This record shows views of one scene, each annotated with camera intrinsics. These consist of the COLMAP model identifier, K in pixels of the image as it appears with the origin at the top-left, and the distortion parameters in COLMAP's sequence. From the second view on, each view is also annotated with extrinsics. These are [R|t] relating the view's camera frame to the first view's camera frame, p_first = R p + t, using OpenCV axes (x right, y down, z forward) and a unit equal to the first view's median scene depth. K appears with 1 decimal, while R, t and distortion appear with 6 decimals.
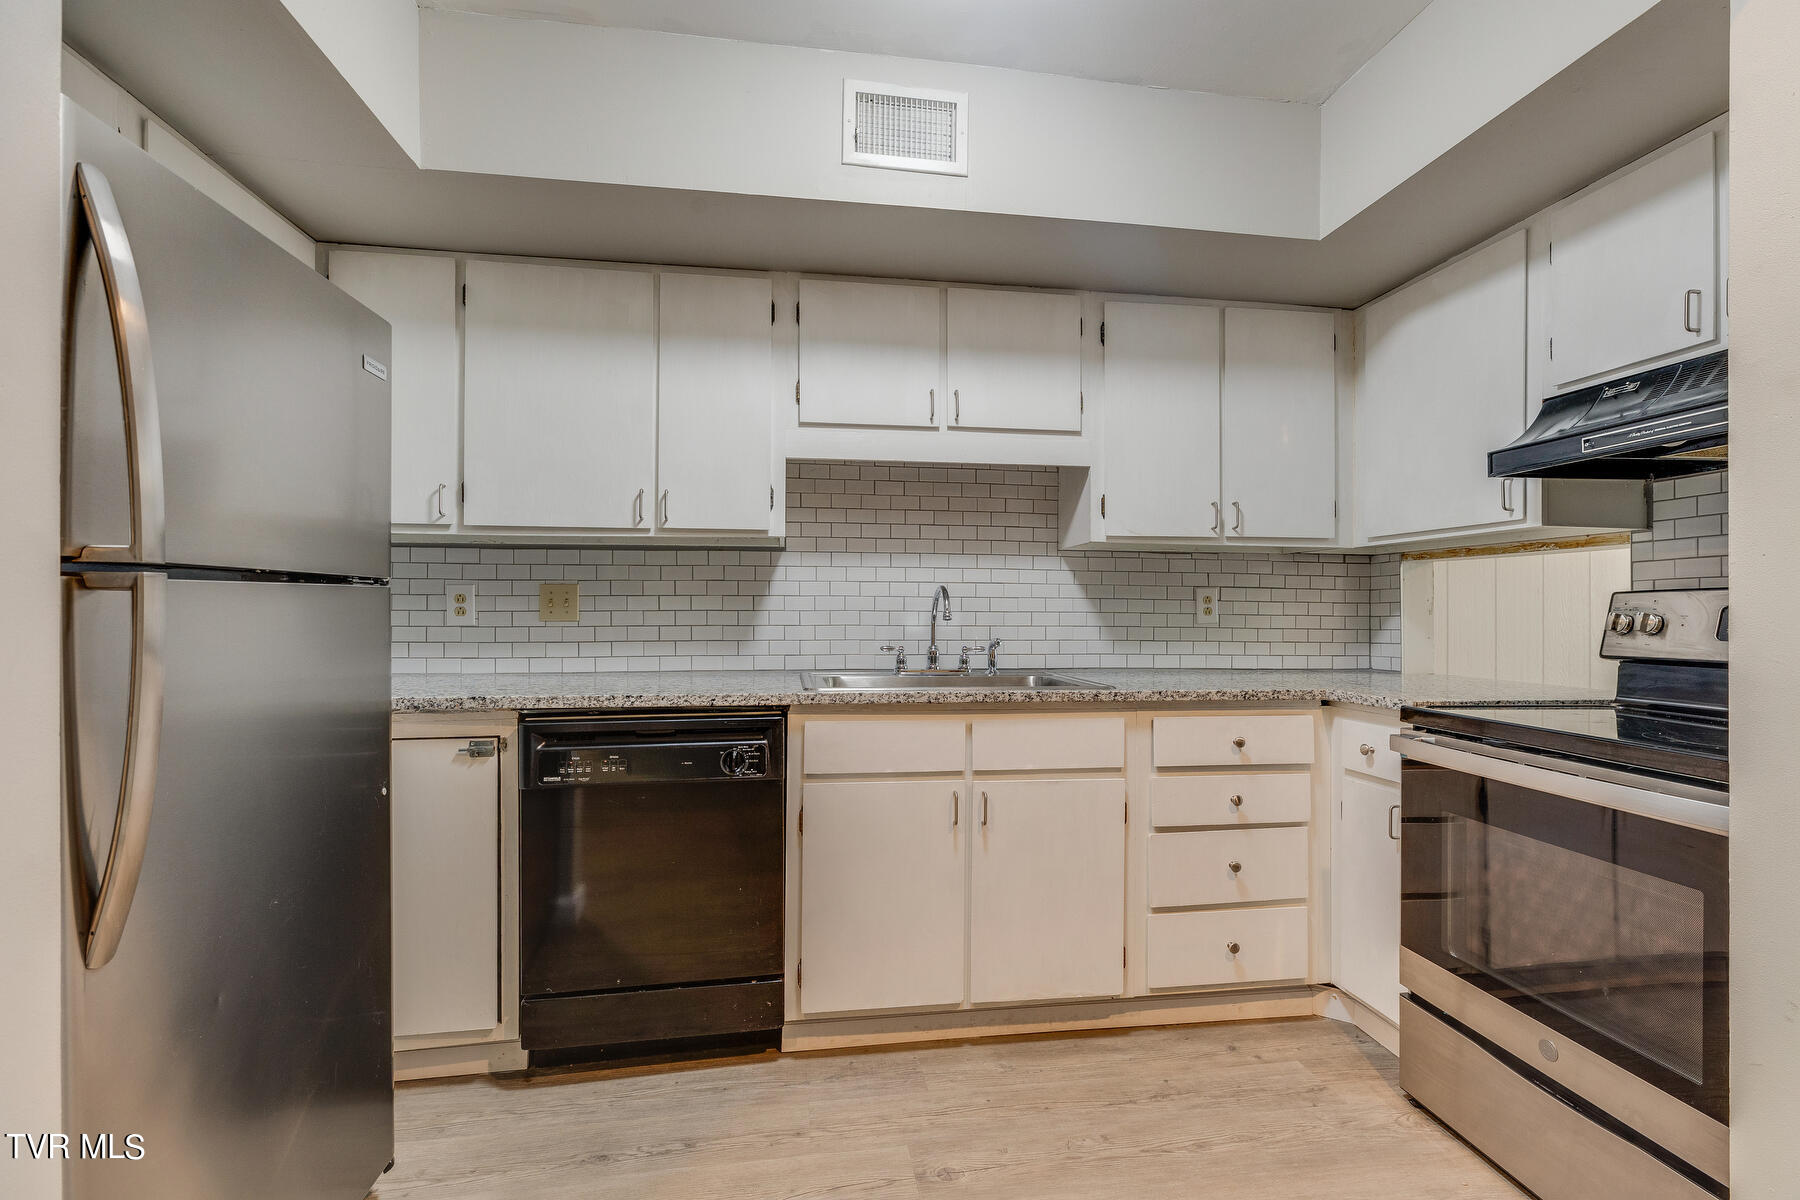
lens RADIAL K [[815.4, 0, 908.9], [0, 815.4, 609.8], [0, 0, 1]] dist [0.009096, -0.001367]
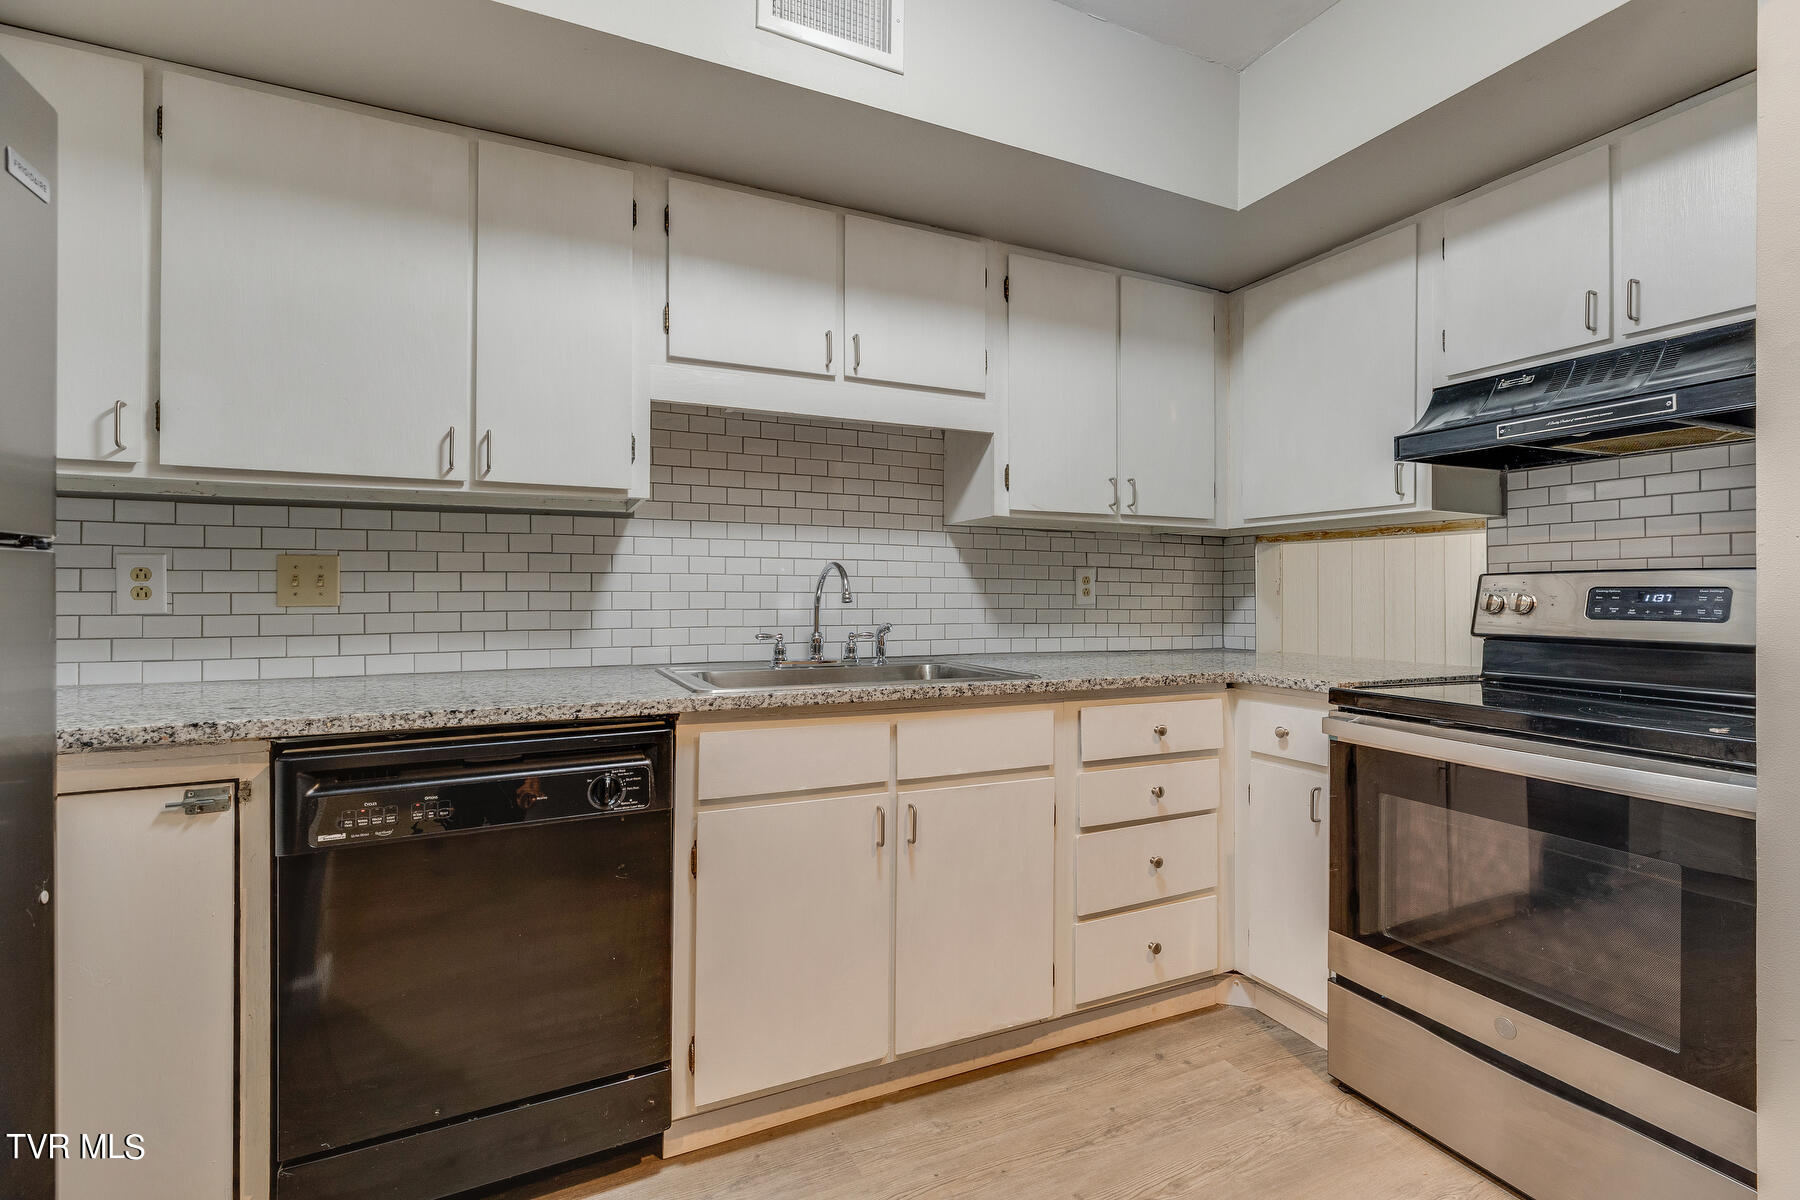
lens RADIAL K [[815.4, 0, 902.7], [0, 815.4, 590.0], [0, 0, 1]] dist [0.009096, -0.001367]
pose [[0.957412, 0.000393, 0.288724, -0.162435], [-0.000343, 1.000000, -0.000224, -0.000456], [-0.288724, 0.000116, 0.957412, 0.186791]]
